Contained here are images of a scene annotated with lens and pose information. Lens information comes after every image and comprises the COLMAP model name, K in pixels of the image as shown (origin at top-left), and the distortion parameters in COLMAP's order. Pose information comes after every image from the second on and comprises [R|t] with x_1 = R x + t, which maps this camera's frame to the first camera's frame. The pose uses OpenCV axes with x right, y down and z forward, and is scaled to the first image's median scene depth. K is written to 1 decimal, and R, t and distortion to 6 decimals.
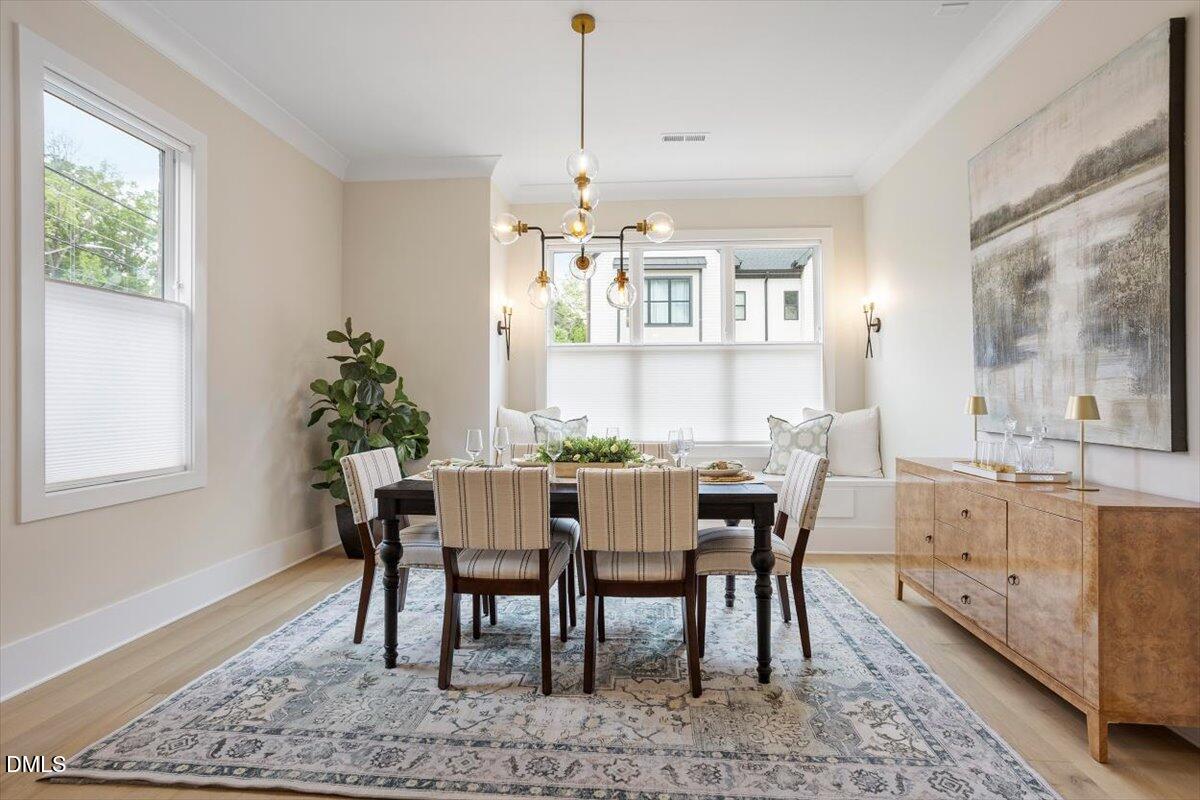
lens RADIAL K [[581.3, 0, 602.6], [0, 581.3, 395.9], [0, 0, 1]] dist [-0.024079, 0.013002]
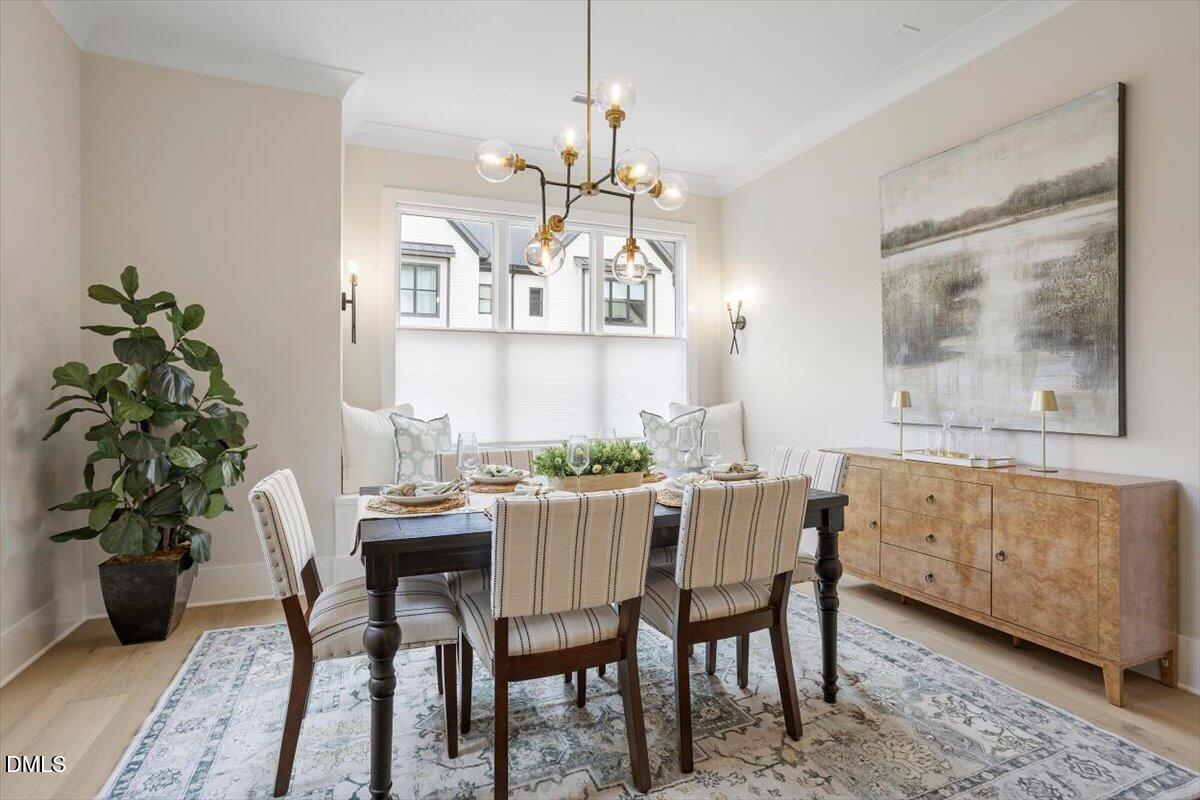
lens RADIAL K [[581.3, 0, 599.9], [0, 581.3, 392.5], [0, 0, 1]] dist [-0.024079, 0.013002]
pose [[0.889222, -0.000550, 0.457476, -0.405513], [-0.001033, 0.999994, 0.003210, 0.000696], [-0.457475, -0.003327, 0.889216, 0.307143]]
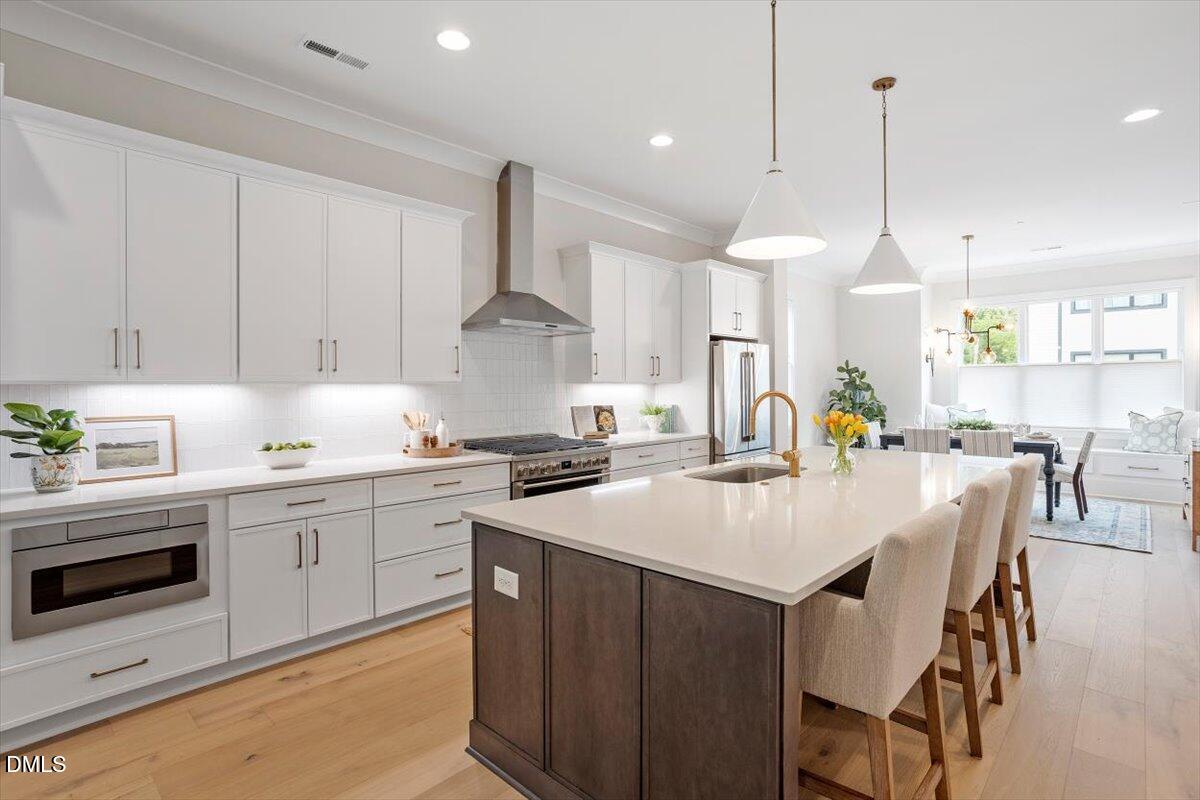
lens RADIAL K [[581.3, 0, 611.6], [0, 581.3, 389.8], [0, 0, 1]] dist [-0.024079, 0.013002]
pose [[0.784829, 0.001082, -0.619712, 0.289073], [0.007383, 0.999911, 0.011097, -0.086612], [0.619669, -0.013285, 0.784751, -1.772490]]
